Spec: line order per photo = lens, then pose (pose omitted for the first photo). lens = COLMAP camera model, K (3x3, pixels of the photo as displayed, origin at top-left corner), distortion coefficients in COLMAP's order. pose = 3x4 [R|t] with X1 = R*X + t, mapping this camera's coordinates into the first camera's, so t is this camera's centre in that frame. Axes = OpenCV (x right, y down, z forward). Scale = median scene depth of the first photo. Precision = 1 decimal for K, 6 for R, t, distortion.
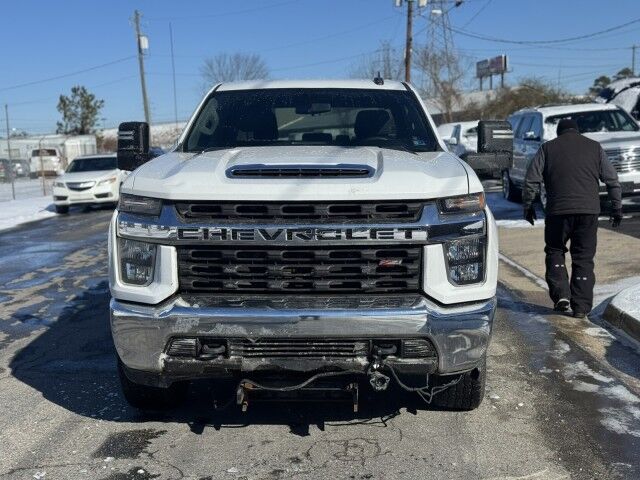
lens RADIAL K [[960.4, 0, 320.0], [0, 960.4, 240.0], [0, 0, 1]] dist [0.080884, 0.091585]
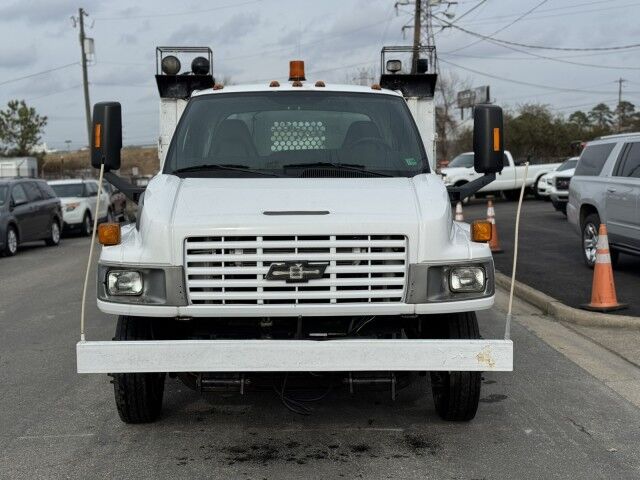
lens RADIAL K [[919.4, 0, 319.6], [0, 919.4, 249.2], [0, 0, 1]] dist [0.157775, -0.099761]
pose [[0.999323, 0.019197, 0.031380, -0.004869], [-0.018647, 0.999669, -0.017724, -0.016236], [-0.031710, 0.017127, 0.999350, 0.161194]]
